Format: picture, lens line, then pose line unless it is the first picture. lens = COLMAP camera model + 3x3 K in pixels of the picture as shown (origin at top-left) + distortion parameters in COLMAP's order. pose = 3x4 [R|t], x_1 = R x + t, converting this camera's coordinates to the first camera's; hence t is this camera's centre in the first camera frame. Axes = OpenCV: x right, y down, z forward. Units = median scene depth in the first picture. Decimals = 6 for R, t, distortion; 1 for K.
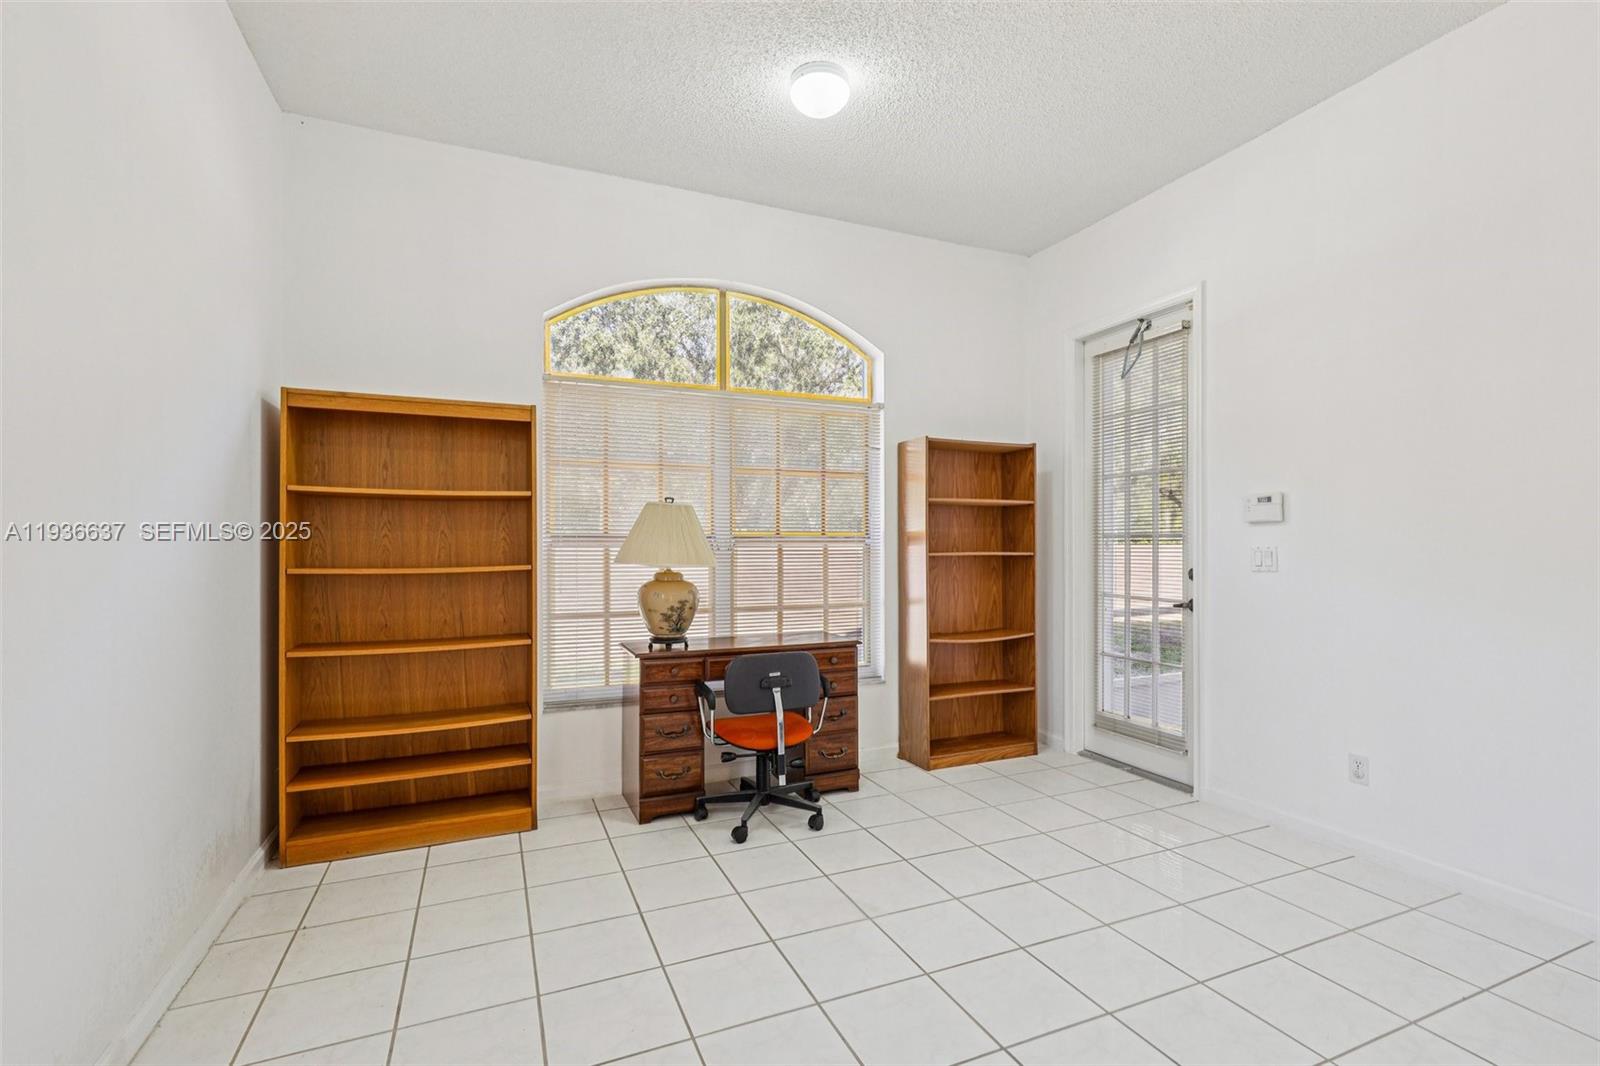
lens RADIAL K [[733.3, 0, 809.8], [0, 733.3, 547.8], [0, 0, 1]] dist [0.001255, 0.000059]
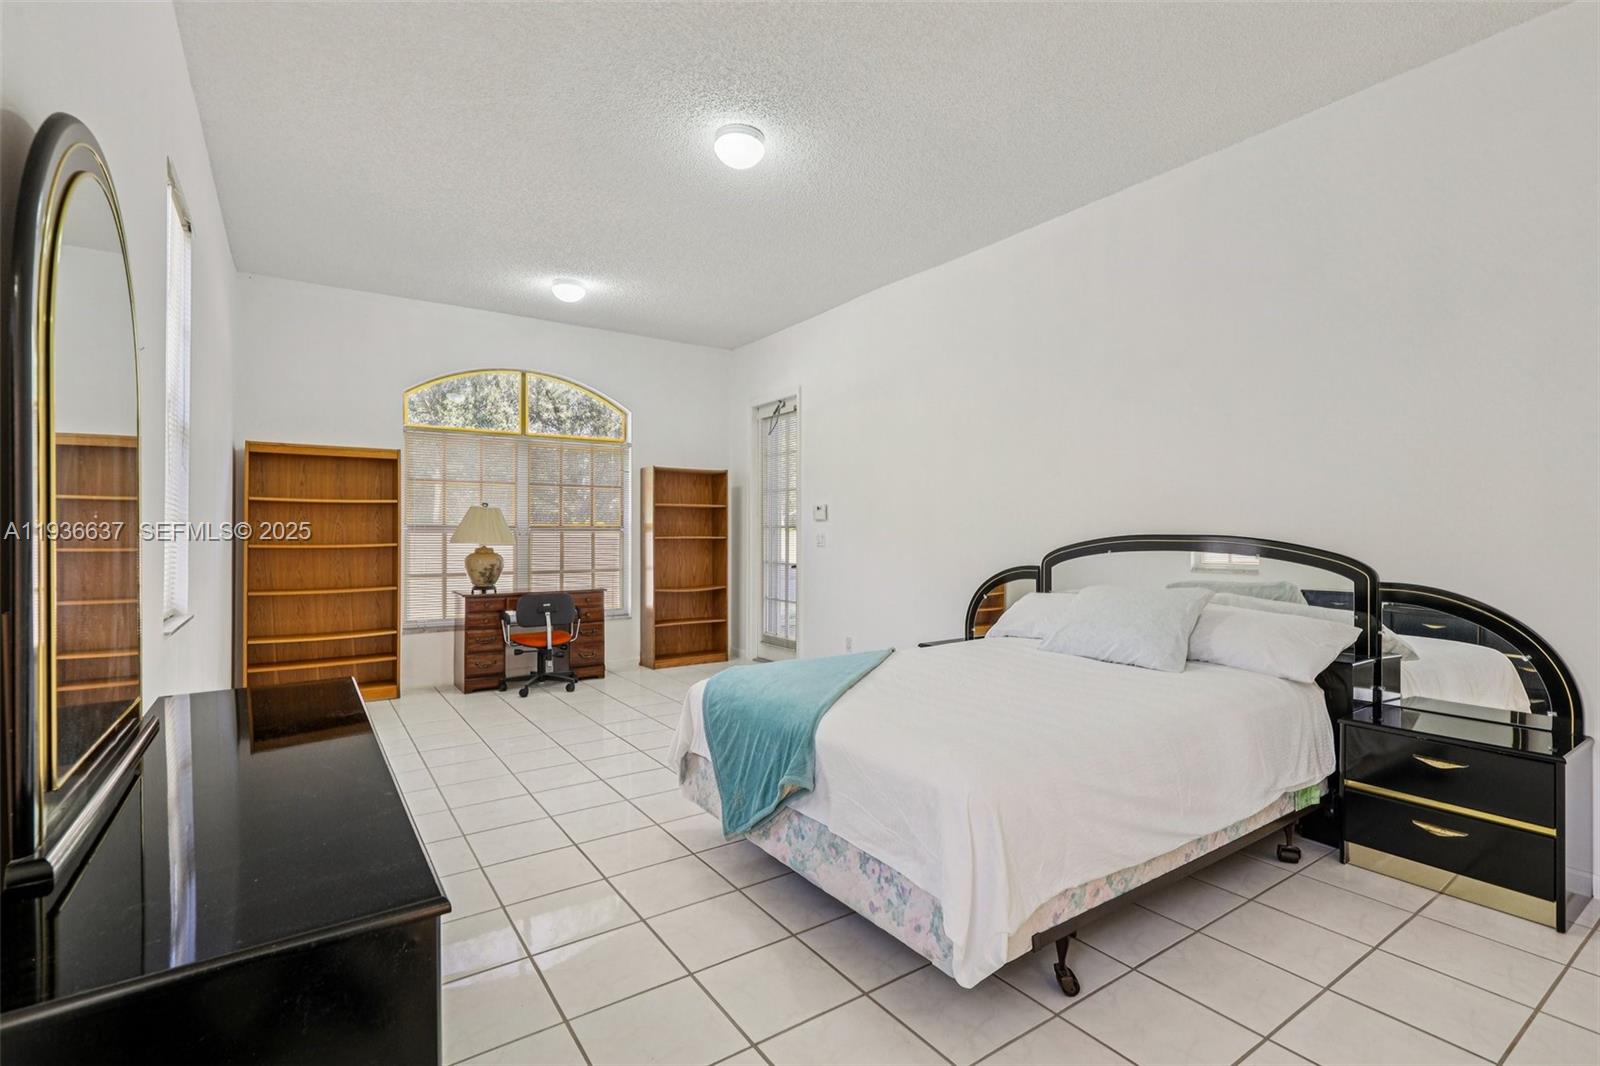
lens RADIAL K [[731.1, 0, 804.7], [0, 731.1, 531.1], [0, 0, 1]] dist [-0.000014, -0.000244]
pose [[0.982170, 0.001564, 0.187989, 0.210831], [0.000211, 0.999956, -0.009424, 0.010680], [-0.187996, 0.009296, 0.982126, -0.772651]]
